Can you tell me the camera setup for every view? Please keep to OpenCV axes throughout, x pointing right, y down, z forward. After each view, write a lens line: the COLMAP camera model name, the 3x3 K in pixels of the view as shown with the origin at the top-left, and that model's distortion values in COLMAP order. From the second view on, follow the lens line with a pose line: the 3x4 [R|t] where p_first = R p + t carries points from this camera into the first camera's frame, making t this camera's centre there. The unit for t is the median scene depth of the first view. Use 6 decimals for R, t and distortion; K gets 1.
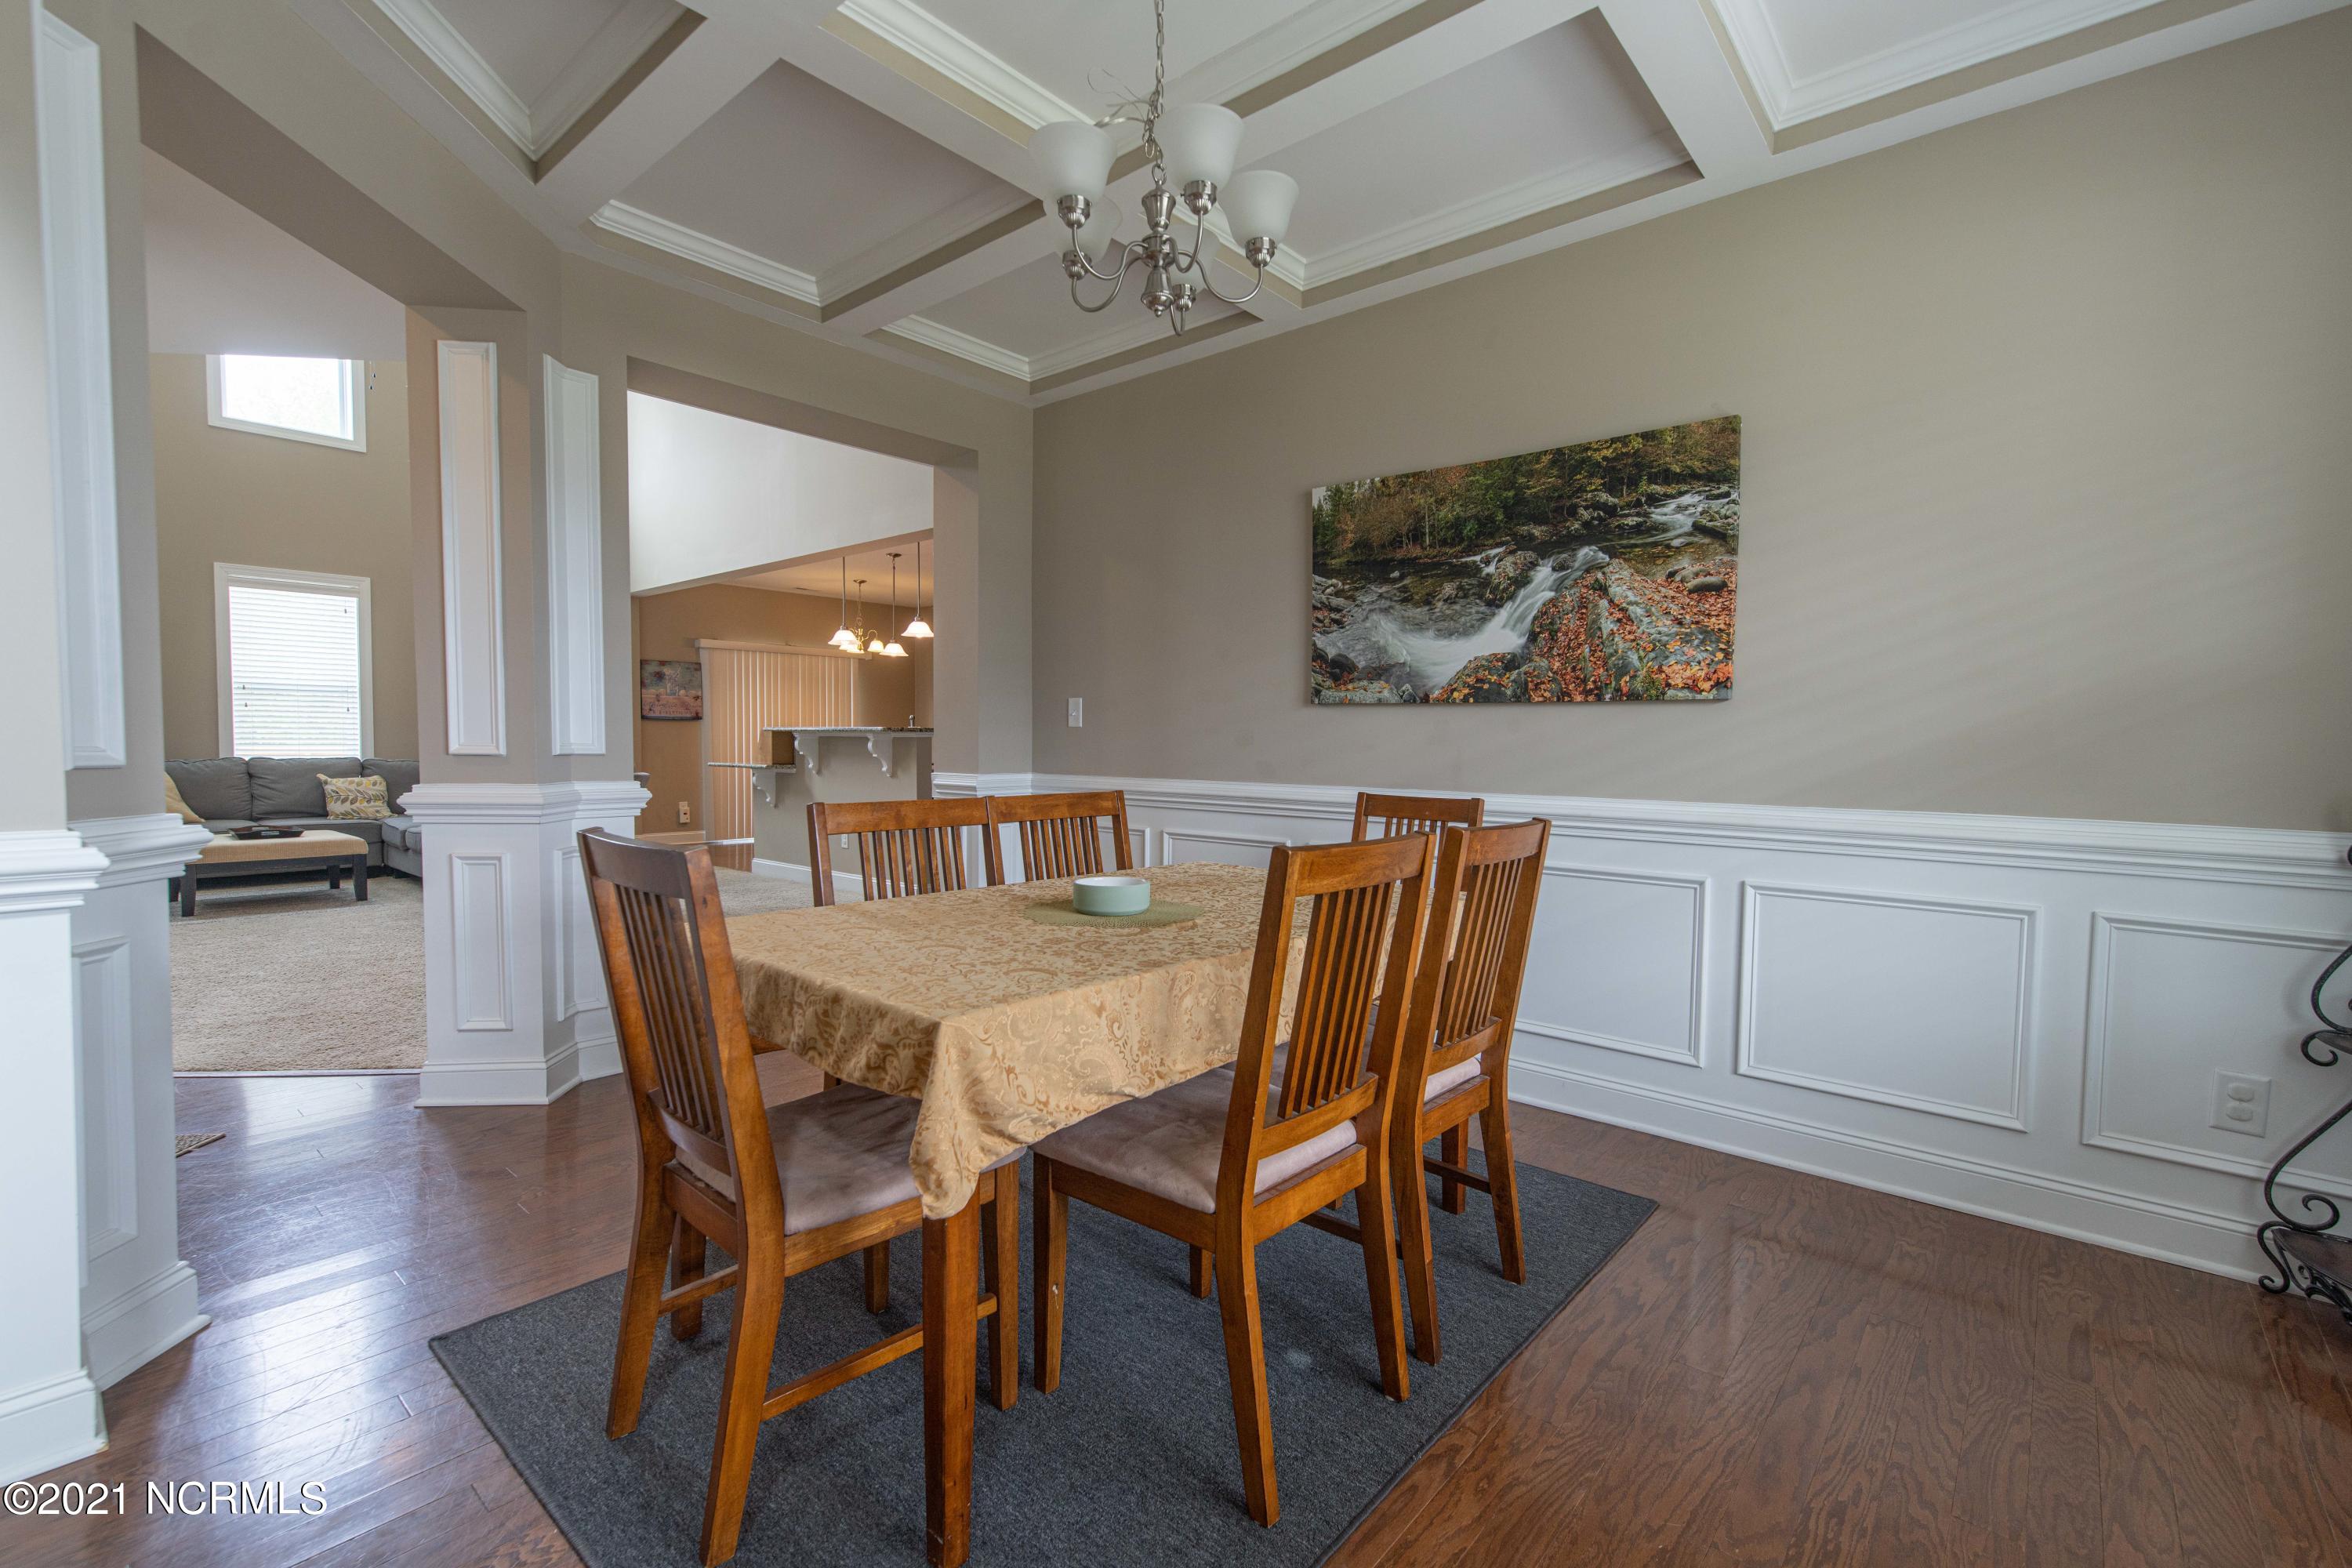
lens RADIAL K [[1022.3, 0, 1184.1], [0, 1022.3, 779.7], [0, 0, 1]] dist [-0.000549, 0.001022]
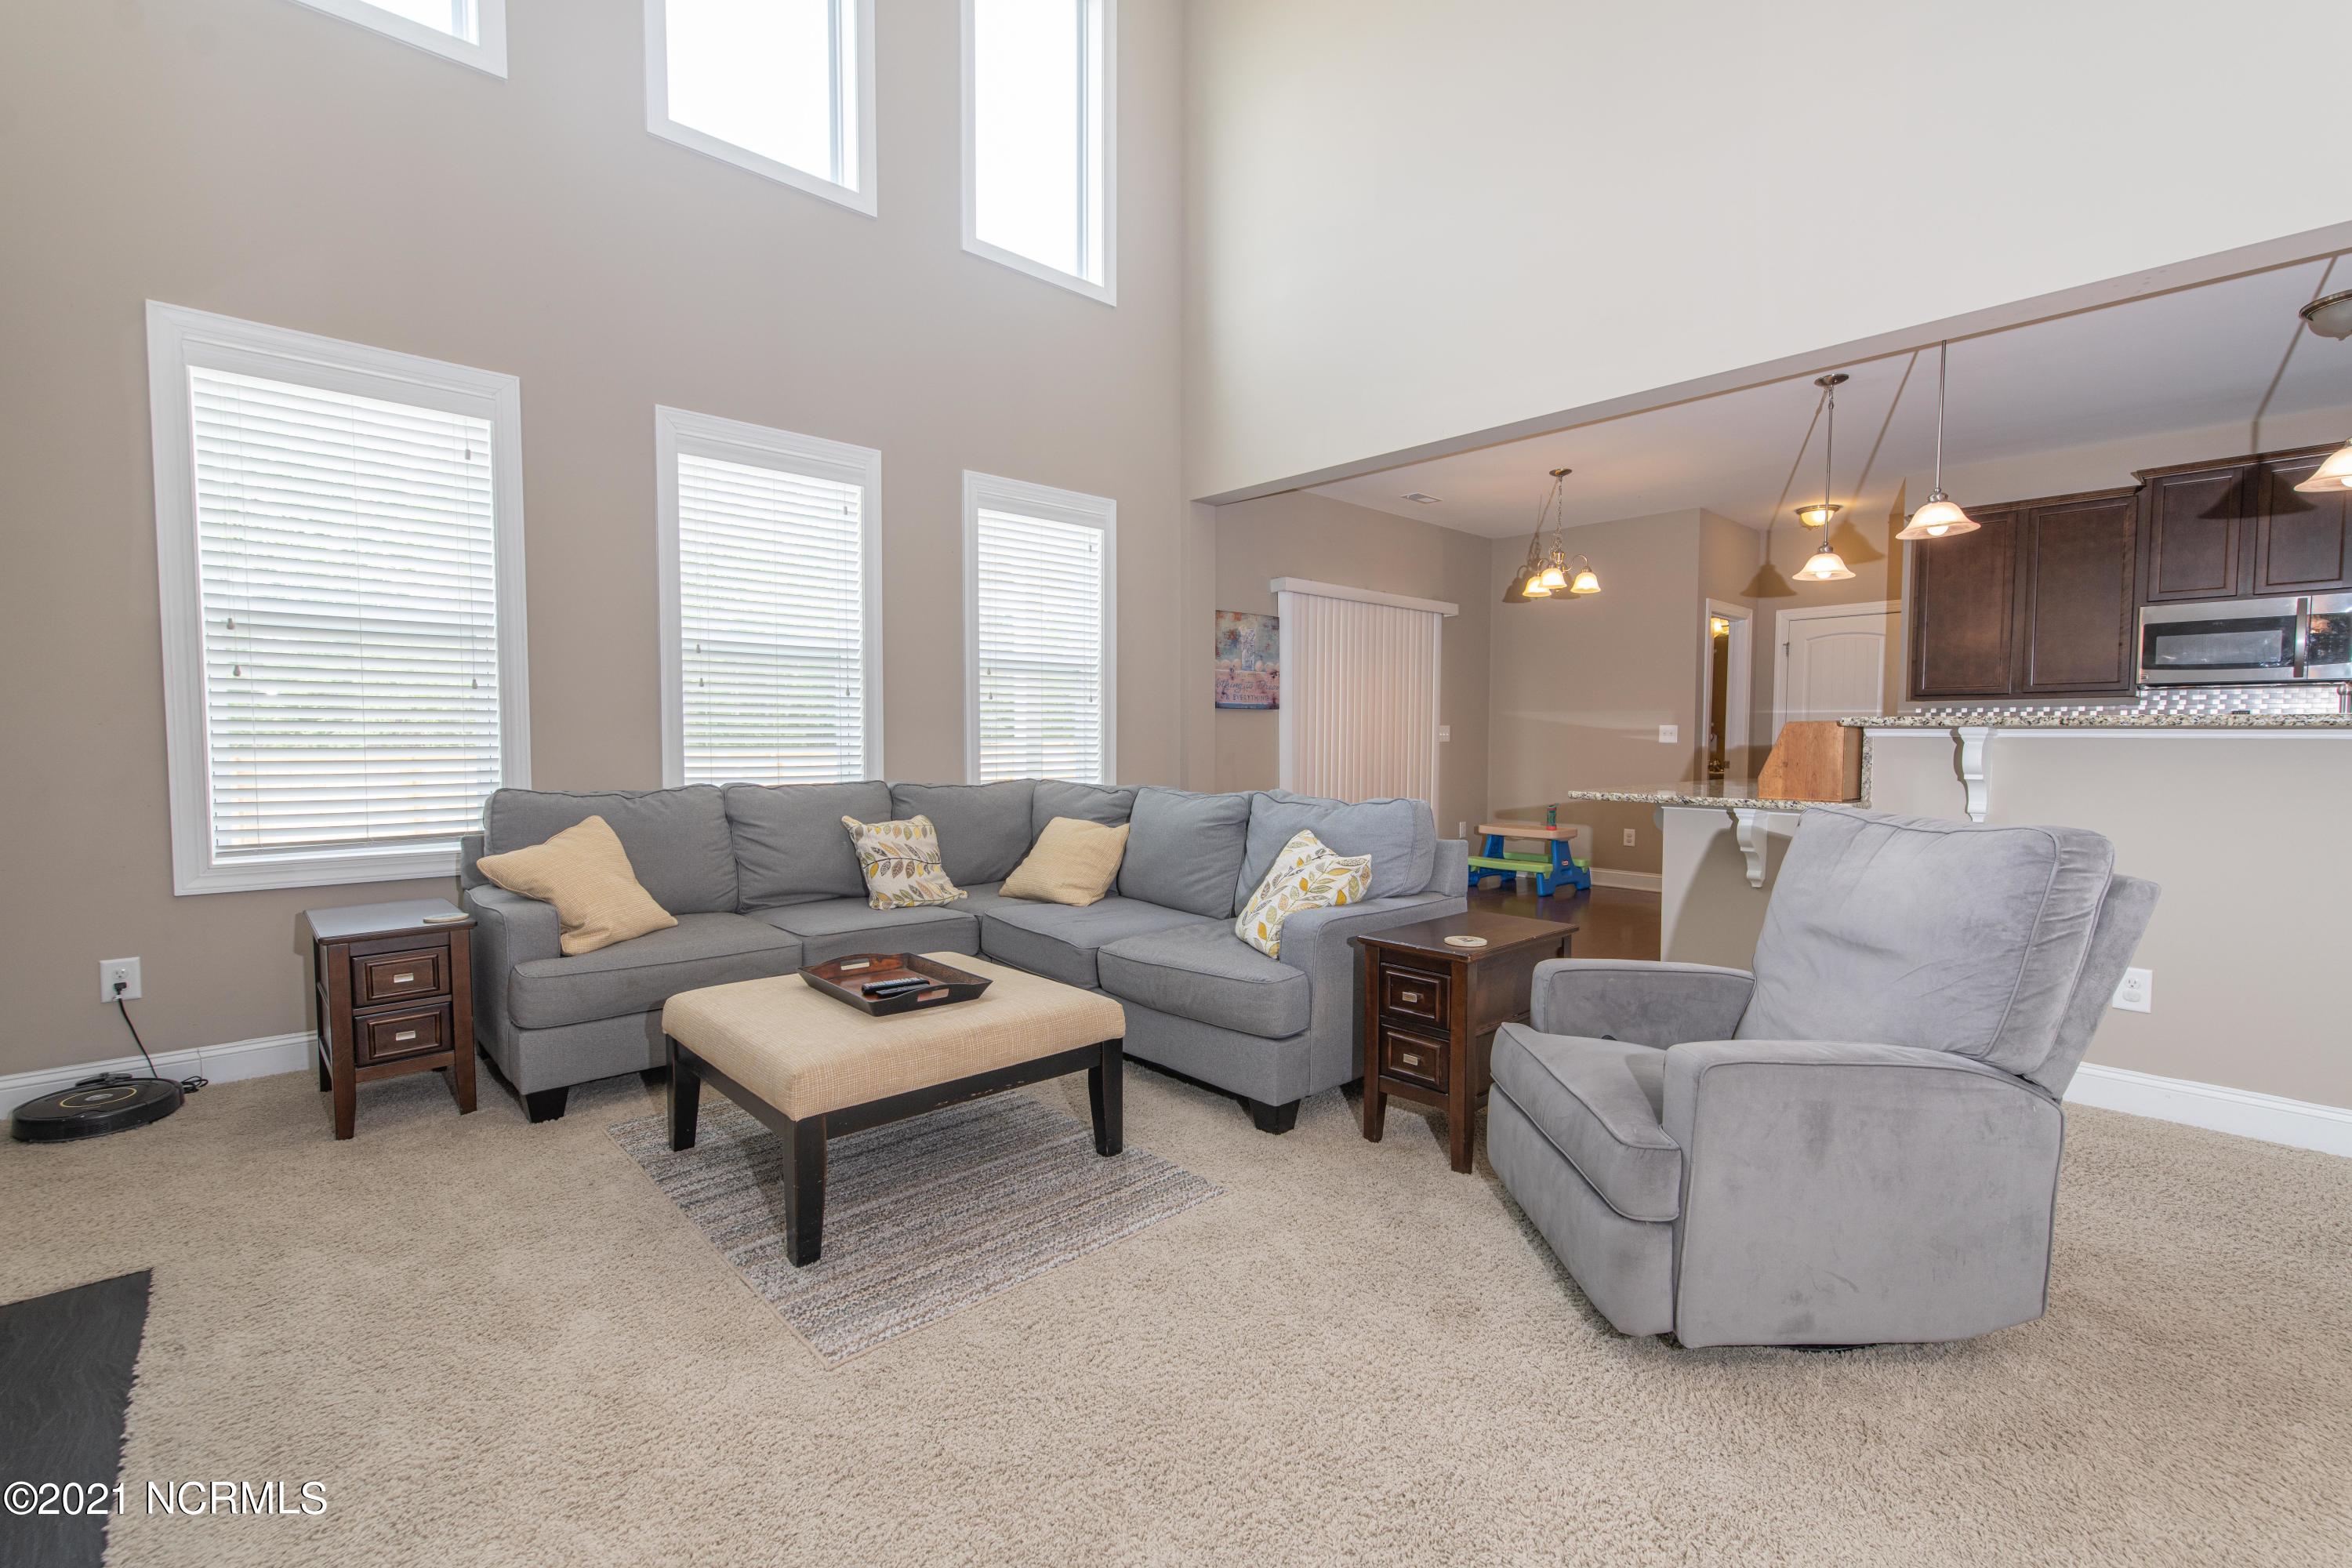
lens RADIAL K [[1022.3, 0, 1183.7], [0, 1022.3, 782.3], [0, 0, 1]] dist [-0.000549, 0.001022]
pose [[0.994069, -0.000751, -0.108752, -0.621785], [0.001657, 0.999965, 0.008241, -0.026287], [0.108742, -0.008372, 0.994035, 0.511476]]
